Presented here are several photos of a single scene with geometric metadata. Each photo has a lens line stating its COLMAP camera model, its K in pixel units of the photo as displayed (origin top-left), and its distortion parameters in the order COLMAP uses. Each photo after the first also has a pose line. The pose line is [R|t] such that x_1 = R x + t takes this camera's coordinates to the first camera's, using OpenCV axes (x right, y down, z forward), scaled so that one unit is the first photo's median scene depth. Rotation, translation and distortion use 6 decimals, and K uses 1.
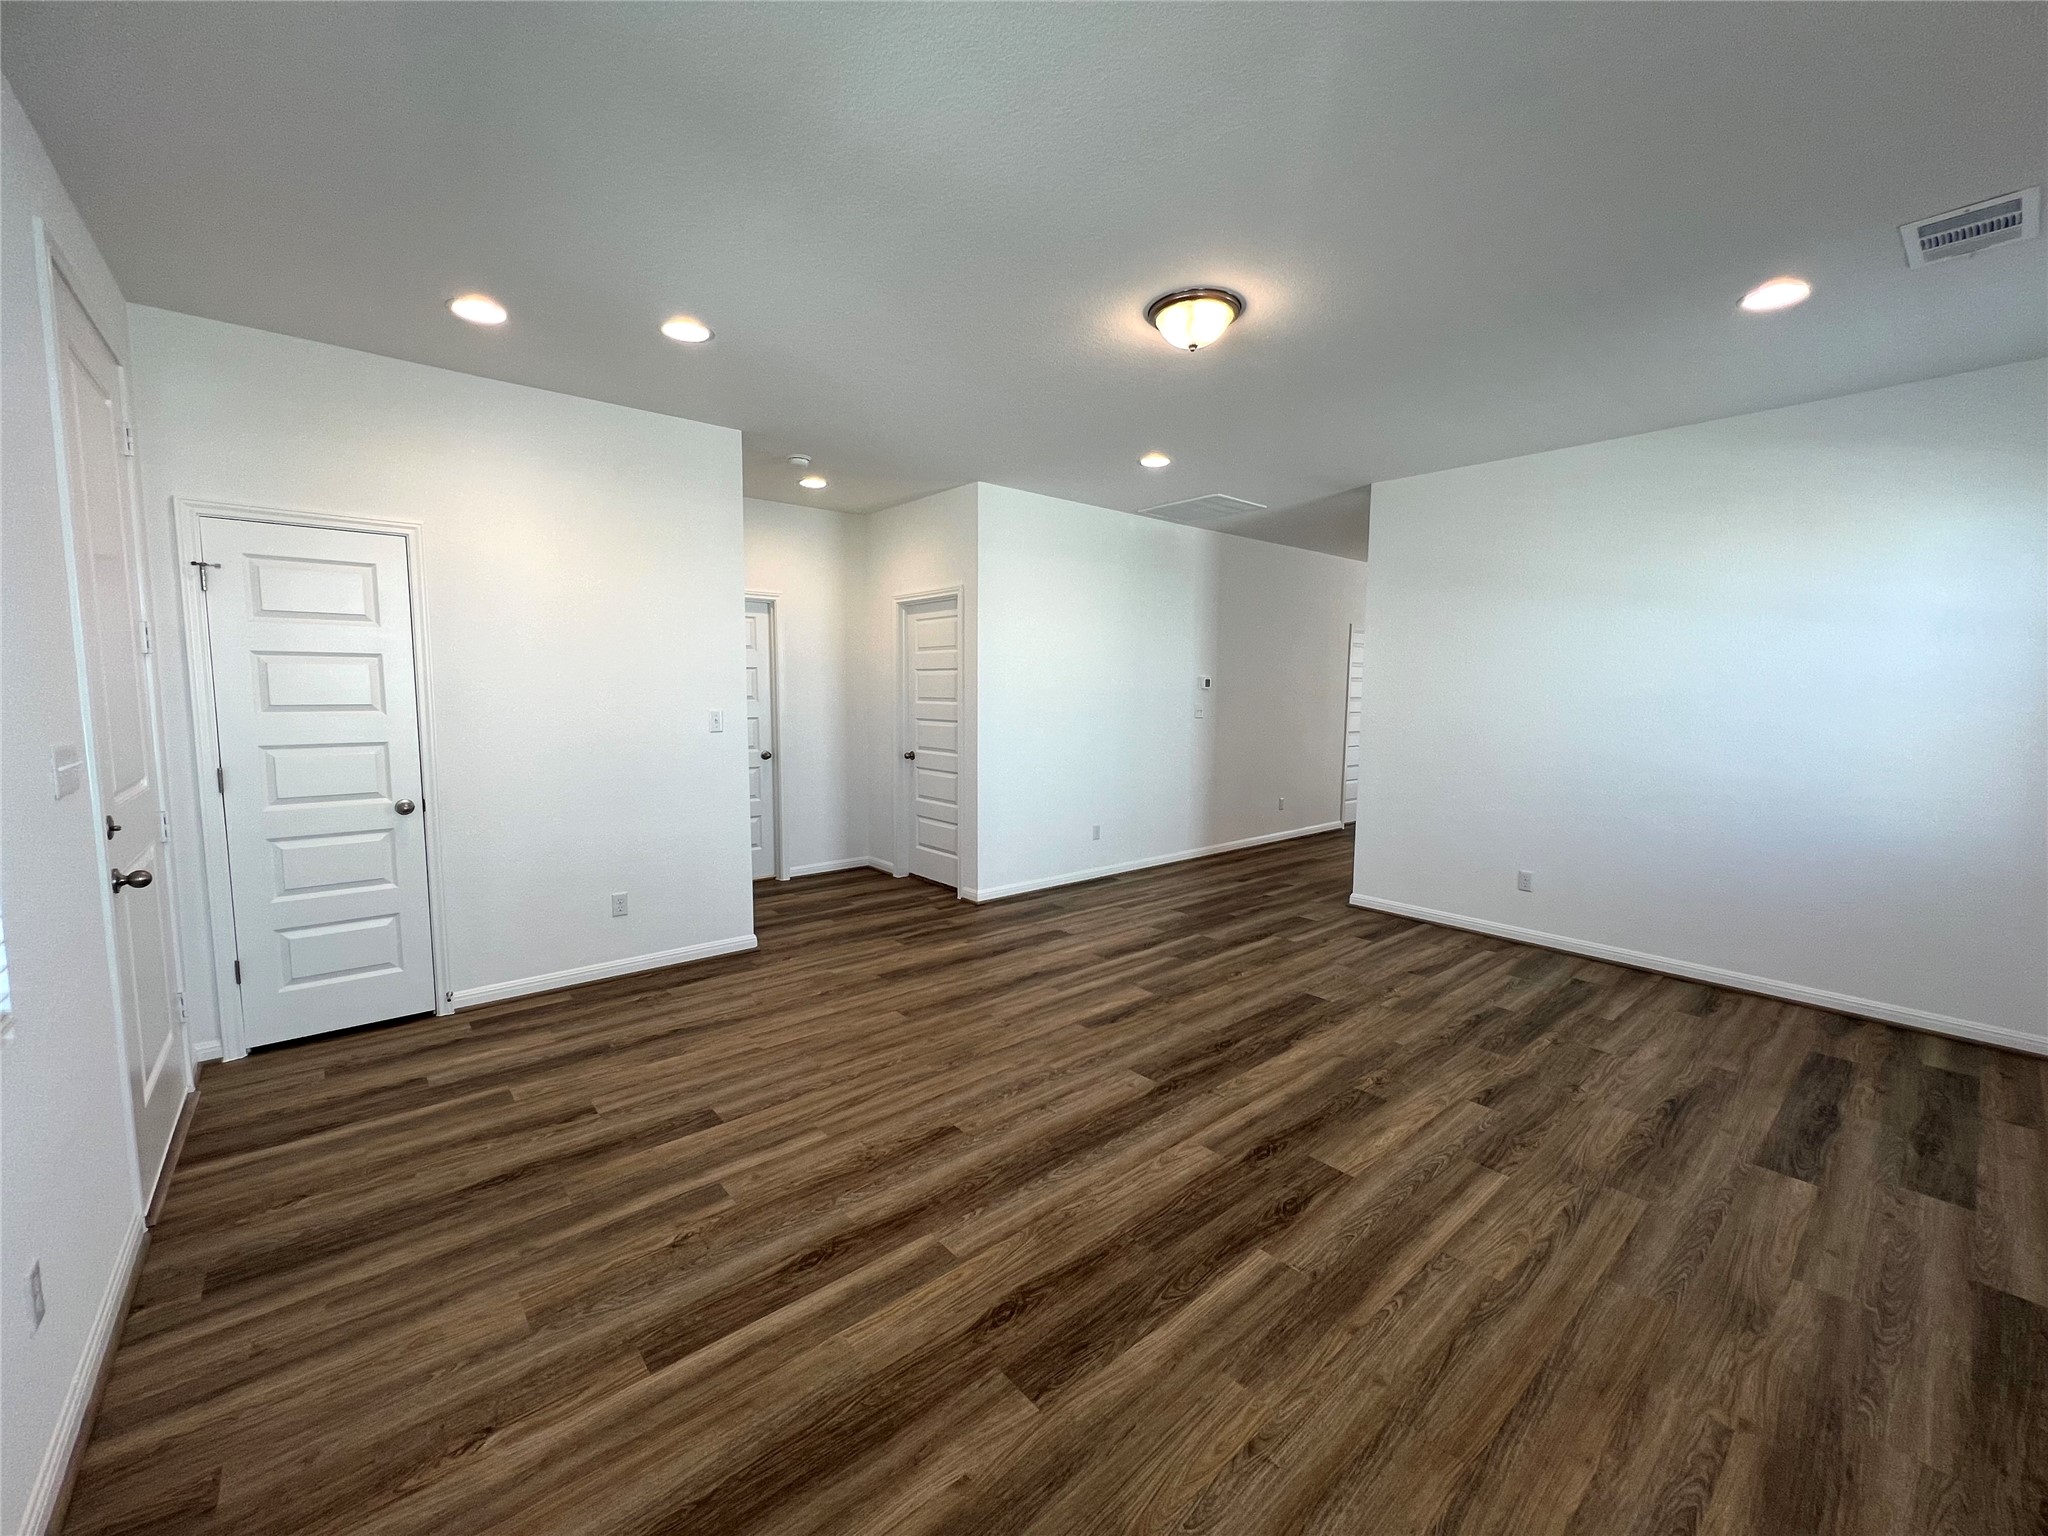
lens RADIAL K [[818.4, 0, 1015.4], [0, 818.4, 762.6], [0, 0, 1]] dist [-0.000837, 0.000451]
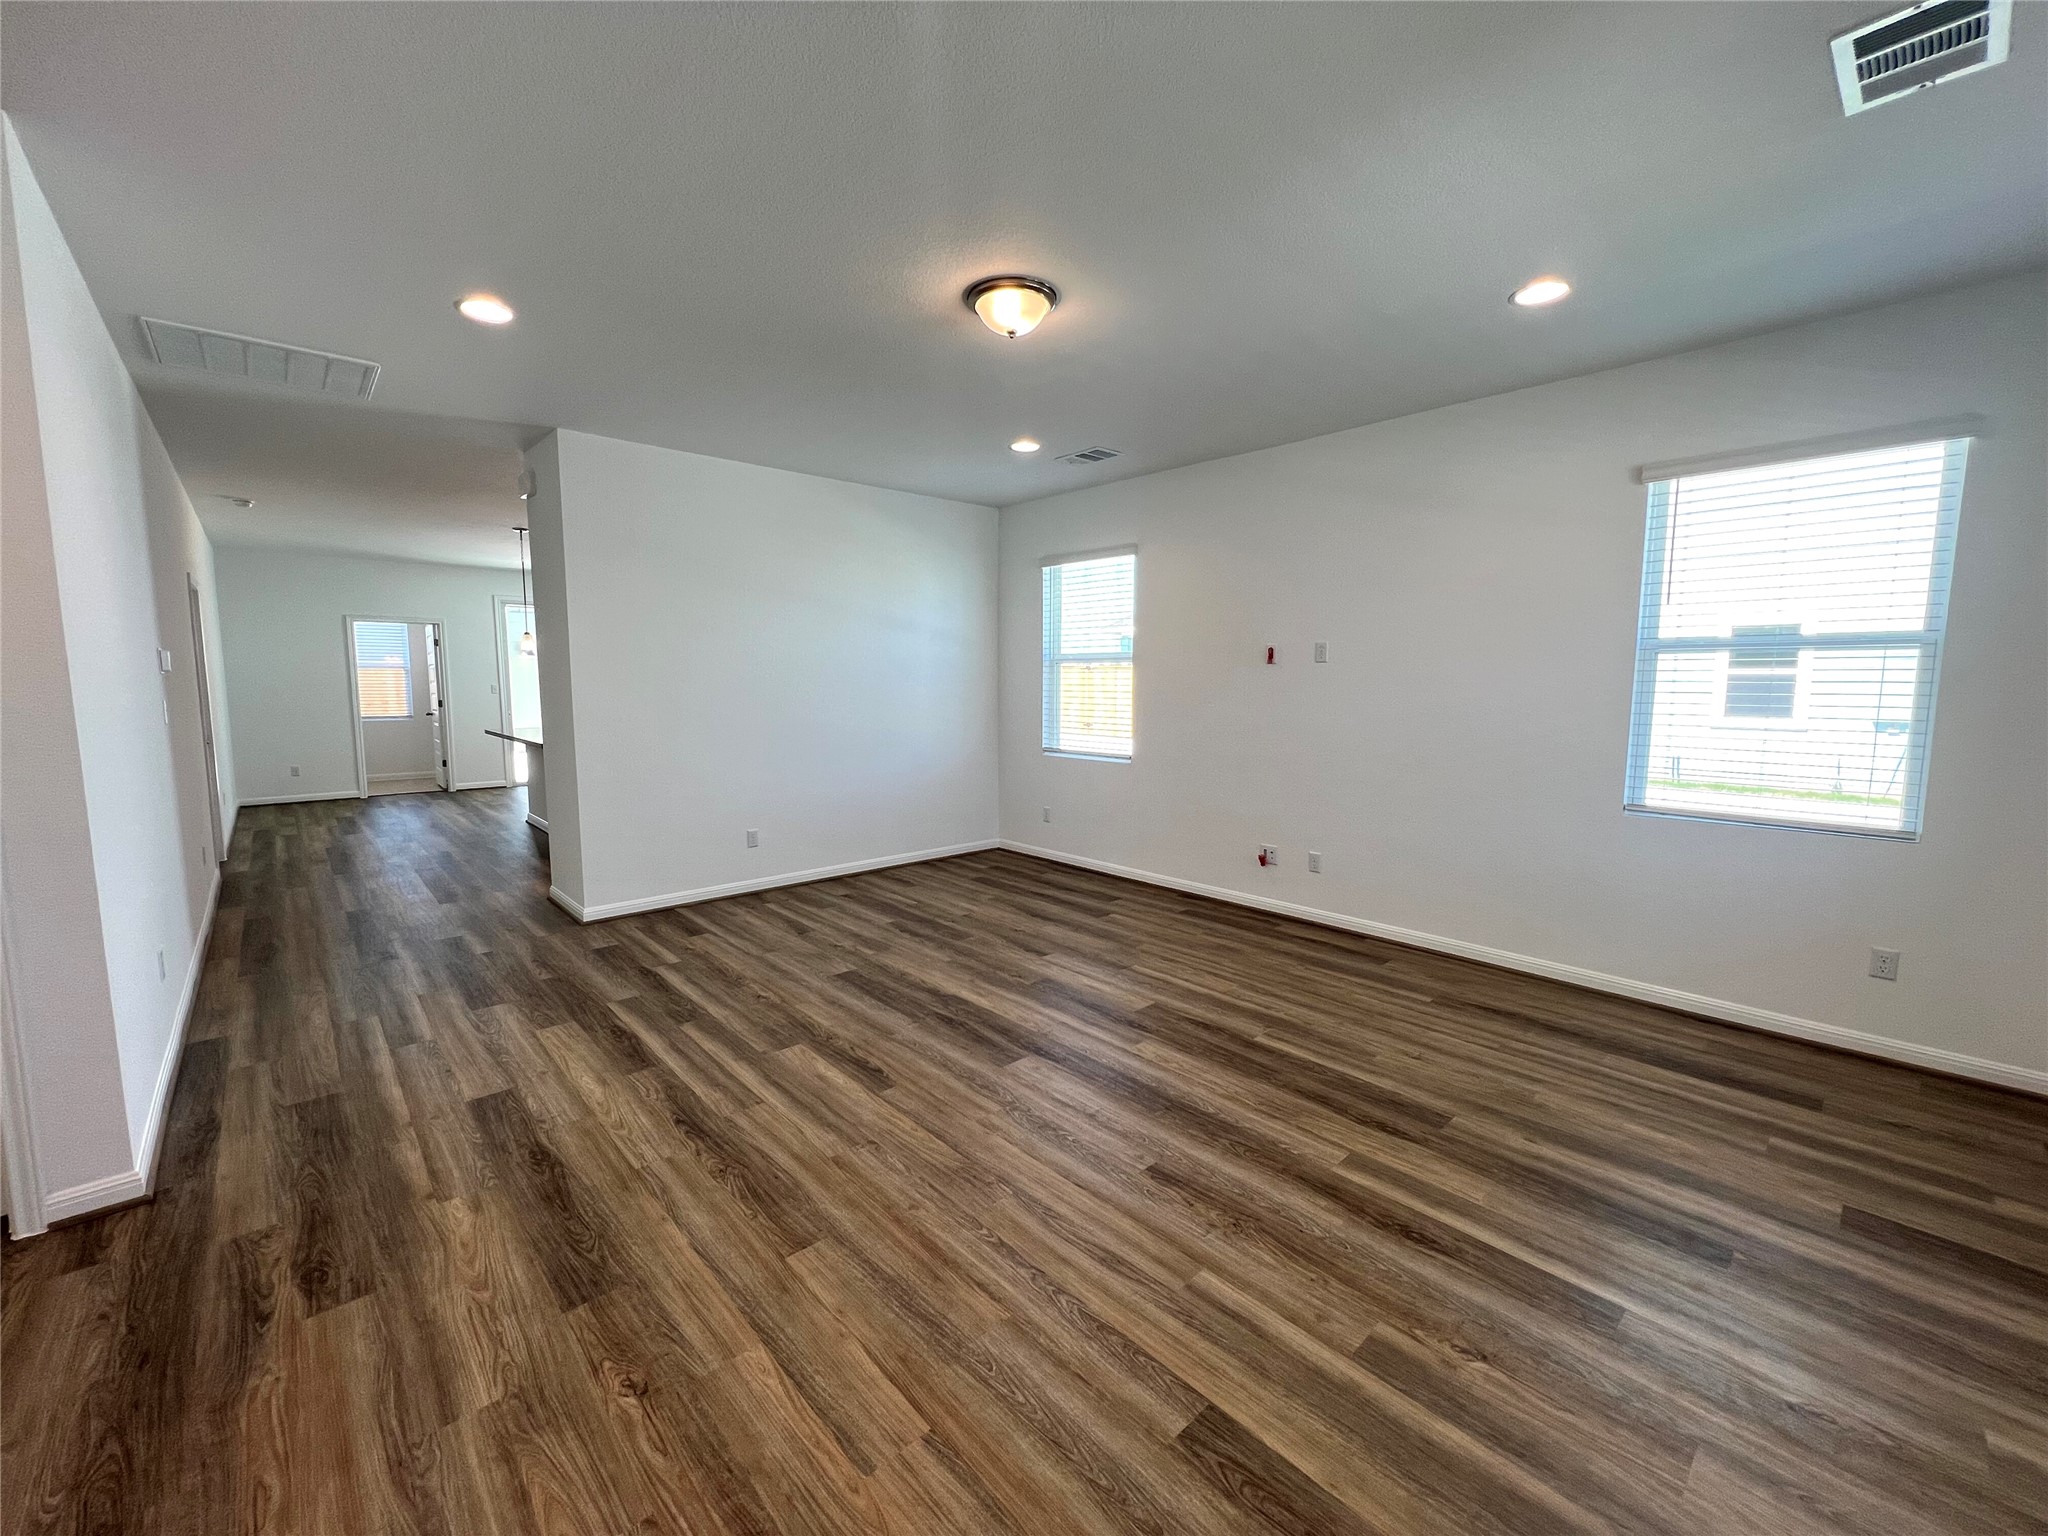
lens RADIAL K [[818.4, 0, 1015.4], [0, 818.4, 762.6], [0, 0, 1]] dist [-0.000837, 0.000451]
pose [[-0.031650, -0.112944, 0.993097, -0.739424], [0.092284, 0.989021, 0.115422, -0.085573], [-0.995230, 0.095300, -0.020880, 0.920594]]
